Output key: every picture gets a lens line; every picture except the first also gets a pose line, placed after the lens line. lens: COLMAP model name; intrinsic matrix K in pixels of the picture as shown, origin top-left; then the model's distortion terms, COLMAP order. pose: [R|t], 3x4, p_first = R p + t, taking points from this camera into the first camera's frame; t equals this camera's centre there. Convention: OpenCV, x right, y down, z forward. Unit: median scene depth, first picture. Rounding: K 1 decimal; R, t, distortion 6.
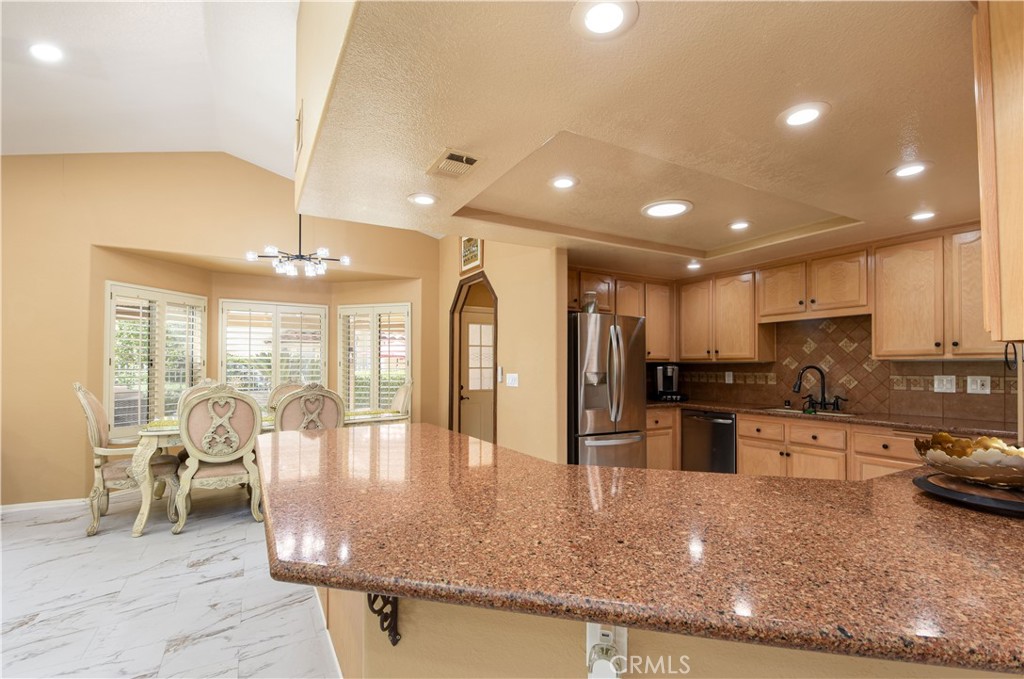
lens RADIAL K [[480.0, 0, 516.0], [0, 480.0, 360.5], [0, 0, 1]] dist [-0.001337, -0.000367]
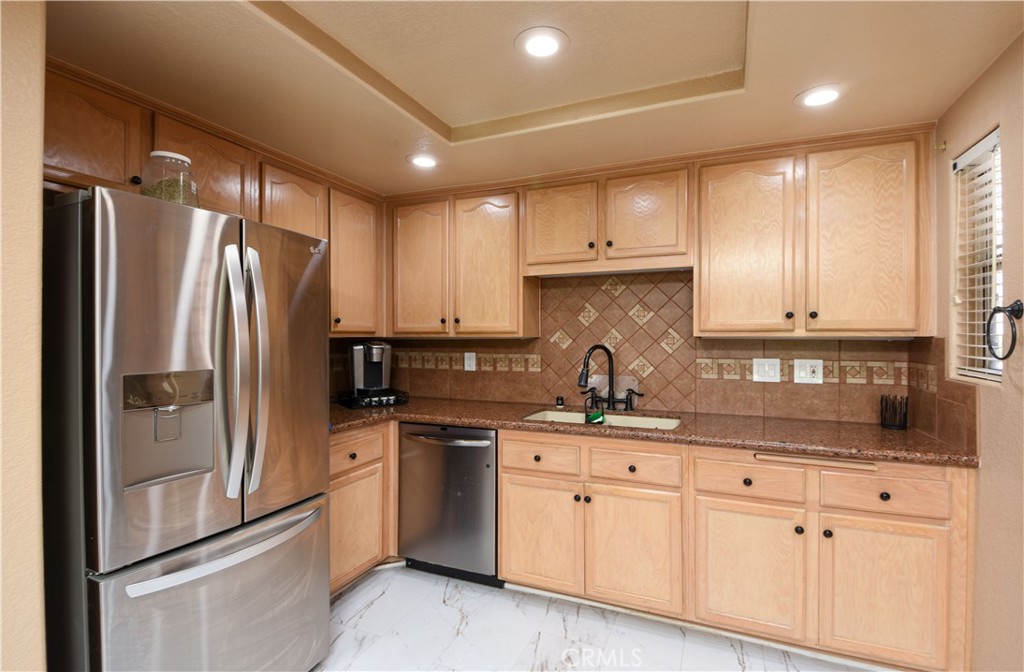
lens RADIAL K [[462.9, 0, 546.1], [0, 462.9, 337.7], [0, 0, 1]] dist [0.000775, -0.000114]
pose [[0.774726, -0.004794, 0.632280, 0.156139], [-0.006012, 0.999870, 0.014947, -0.007325], [-0.632269, -0.015381, 0.774596, 0.541092]]
